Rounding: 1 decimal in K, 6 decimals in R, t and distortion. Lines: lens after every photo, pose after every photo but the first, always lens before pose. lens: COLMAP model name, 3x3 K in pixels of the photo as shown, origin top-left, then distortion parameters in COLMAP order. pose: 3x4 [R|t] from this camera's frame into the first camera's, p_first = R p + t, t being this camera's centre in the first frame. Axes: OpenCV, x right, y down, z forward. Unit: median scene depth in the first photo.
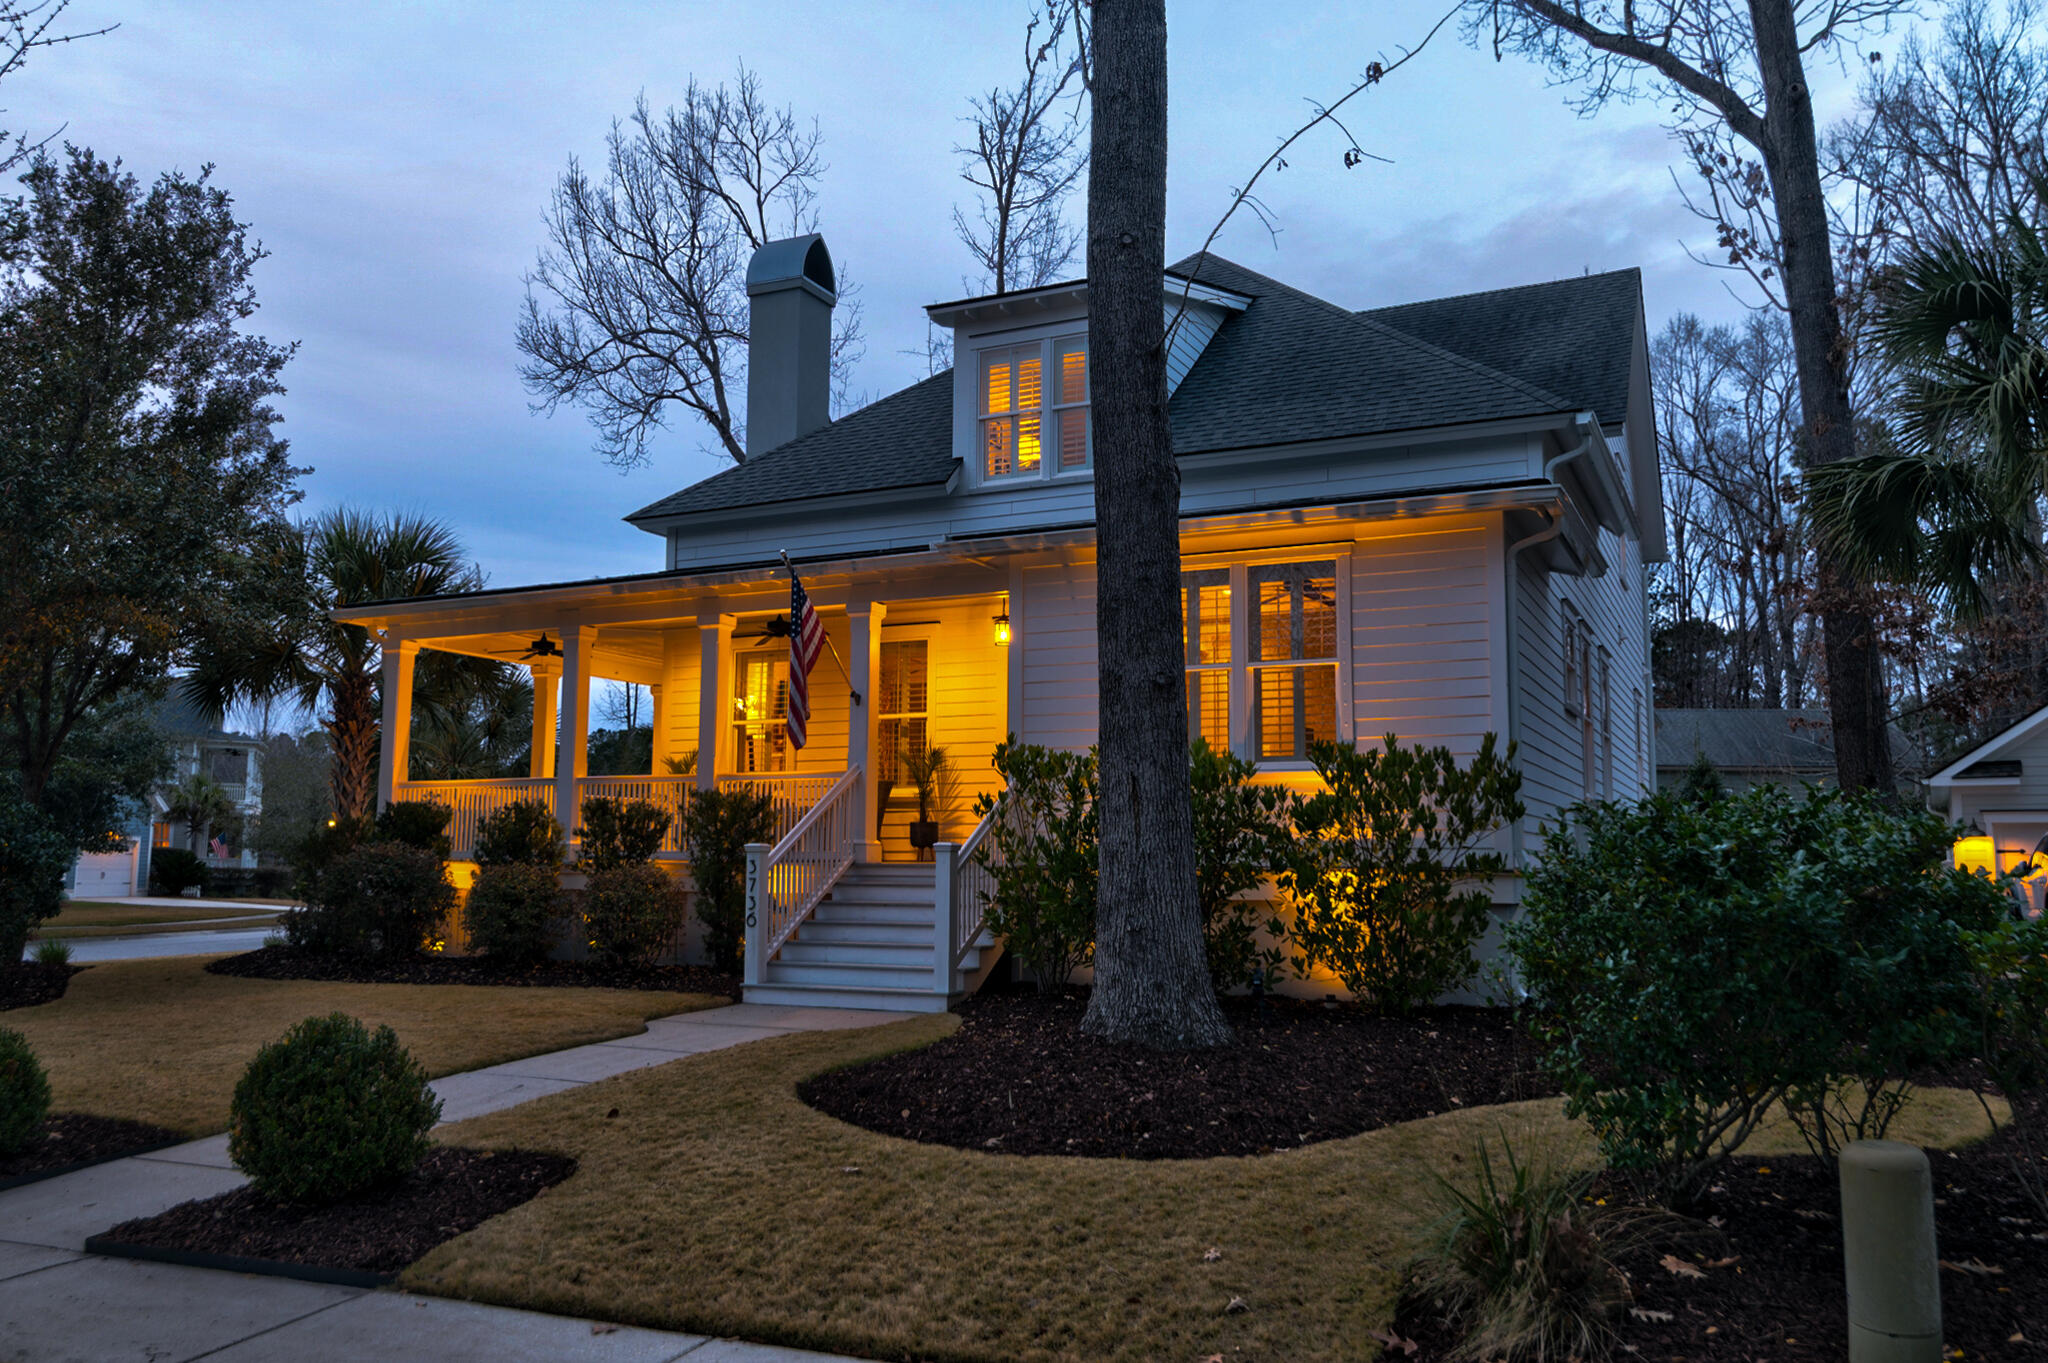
lens RADIAL K [[1609.0, 0, 1022.7], [0, 1609.0, 681.8], [0, 0, 1]] dist [-0.009787, -0.001948]
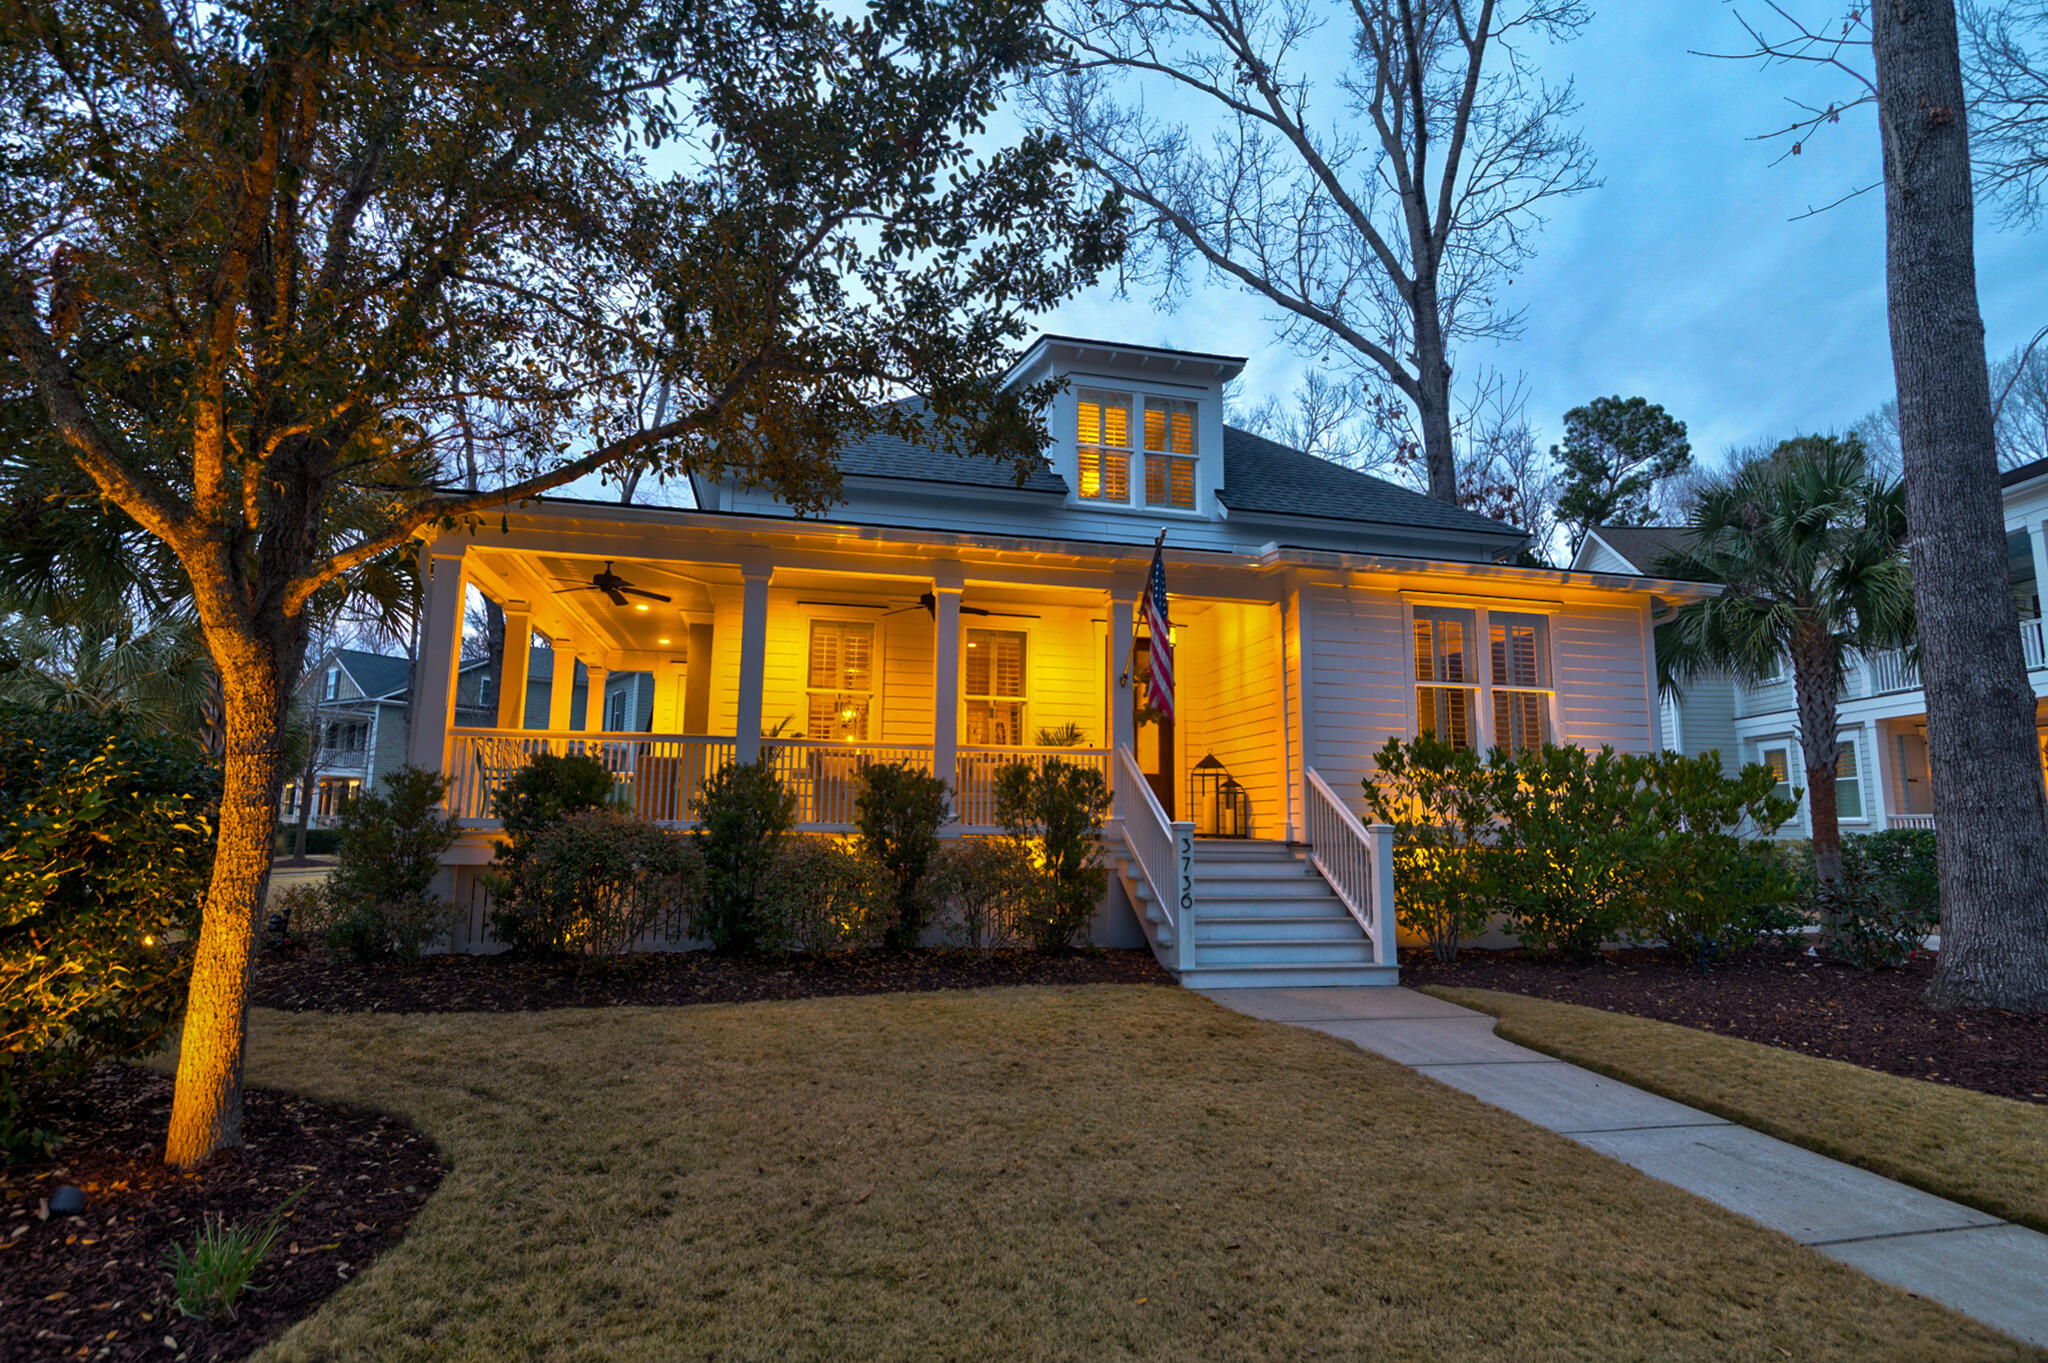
lens RADIAL K [[1034.1, 0, 1024.9], [0, 1034.1, 679.0], [0, 0, 1]] dist [0.006834, 0.001655]
pose [[0.774934, 0.099422, 0.624174, -0.574390], [-0.083621, 0.994997, -0.054671, 0.051539], [-0.626487, -0.009827, 0.779370, 0.516934]]
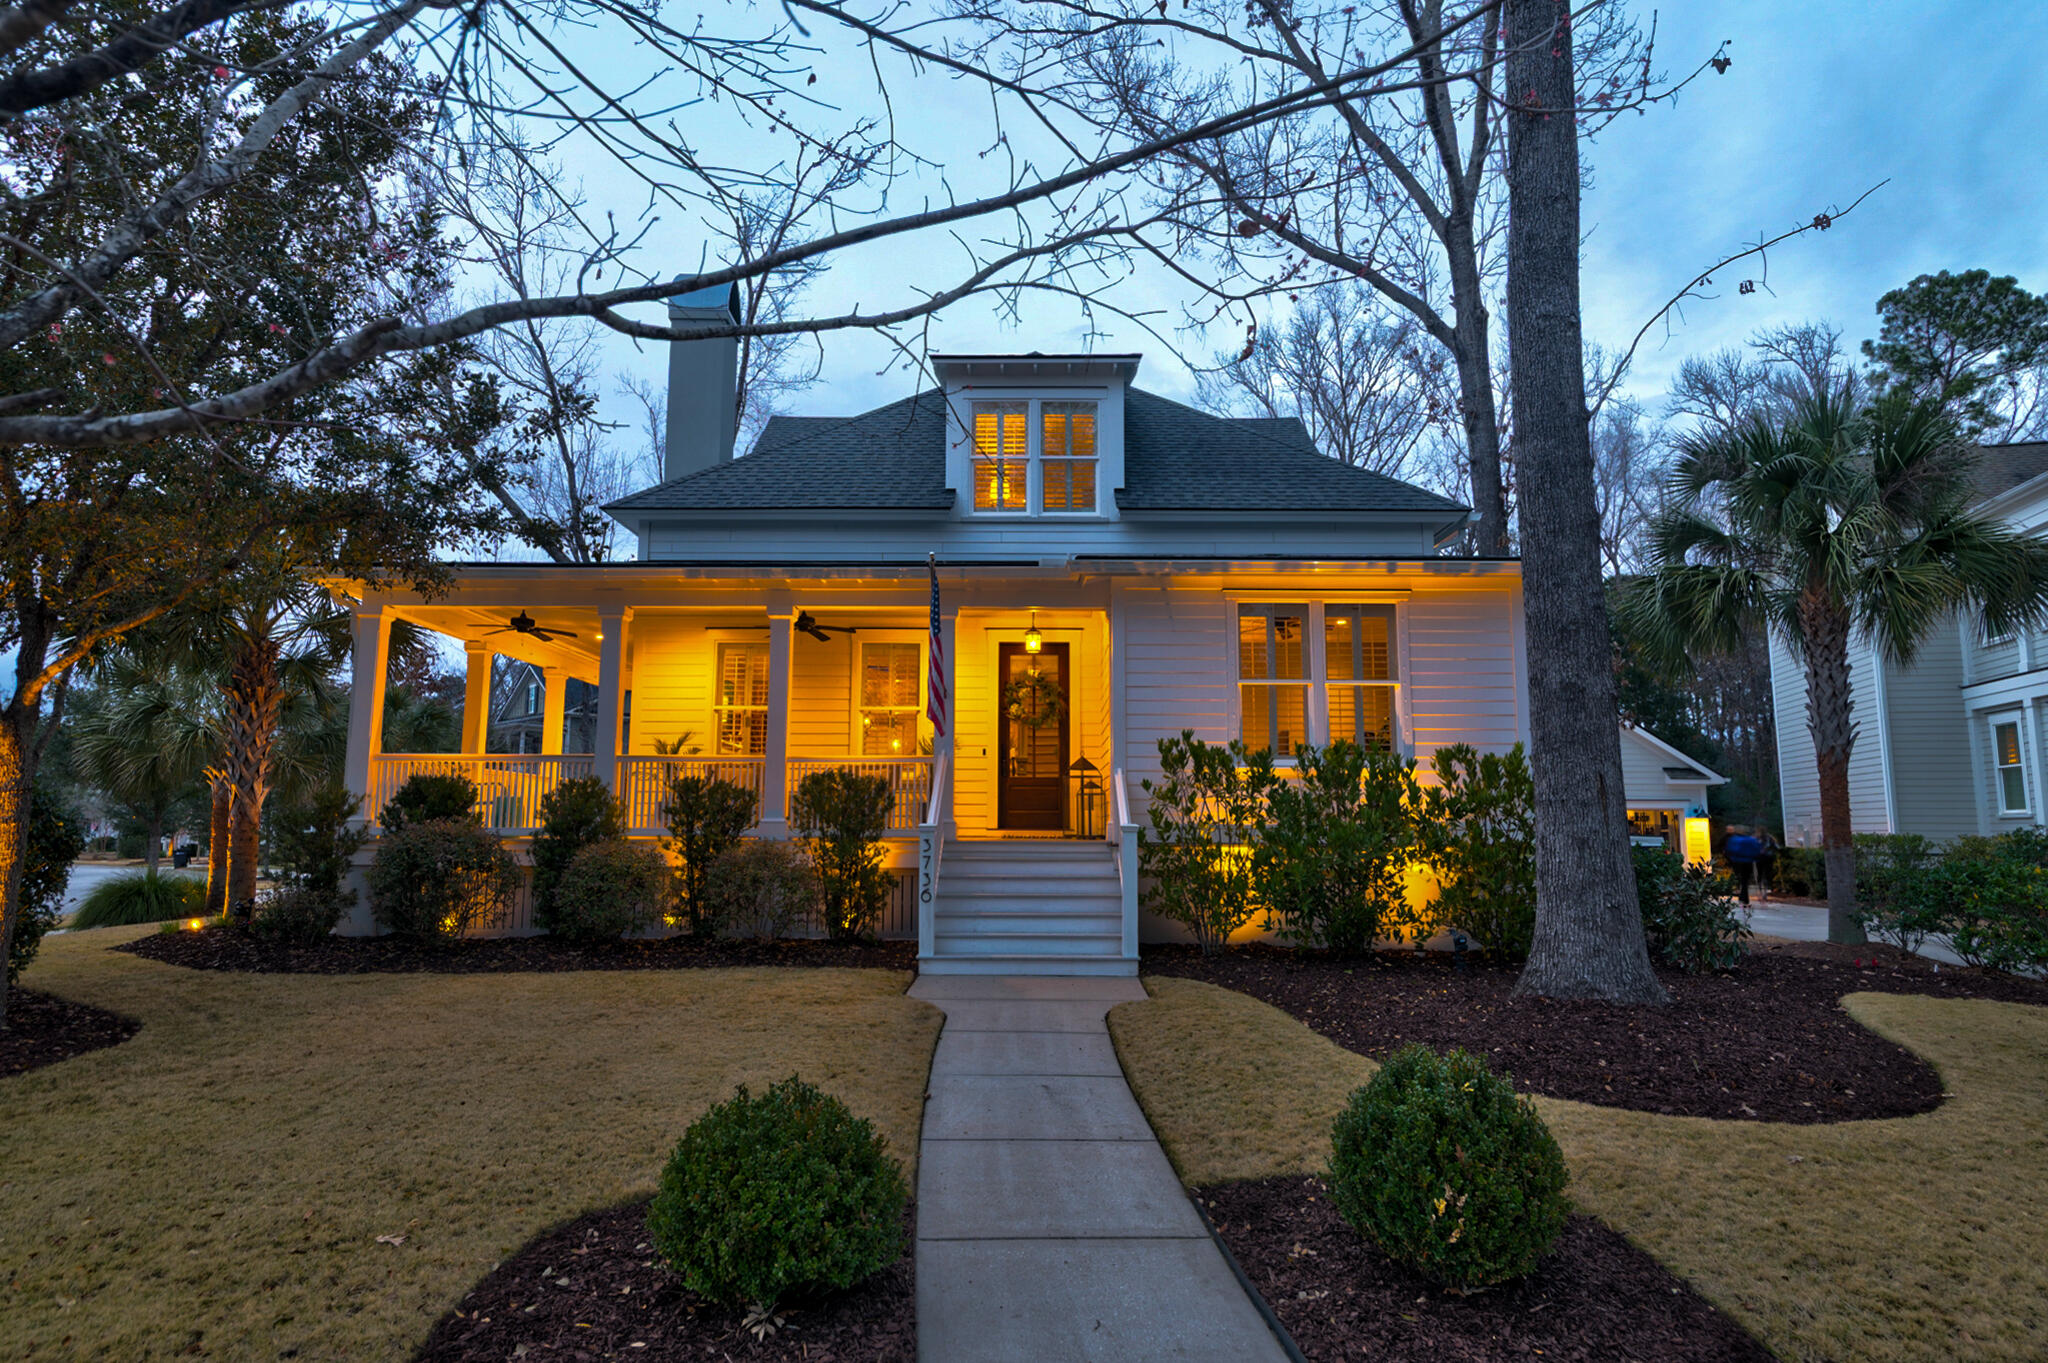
lens RADIAL K [[1177.2, 0, 1029.4], [0, 1177.2, 676.3], [0, 0, 1]] dist [0.007664, -0.001164]
pose [[0.902055, 0.057135, 0.427824, -0.400362], [-0.050403, 0.998362, -0.027057, 0.018626], [-0.428669, 0.002844, 0.903457, 0.237956]]
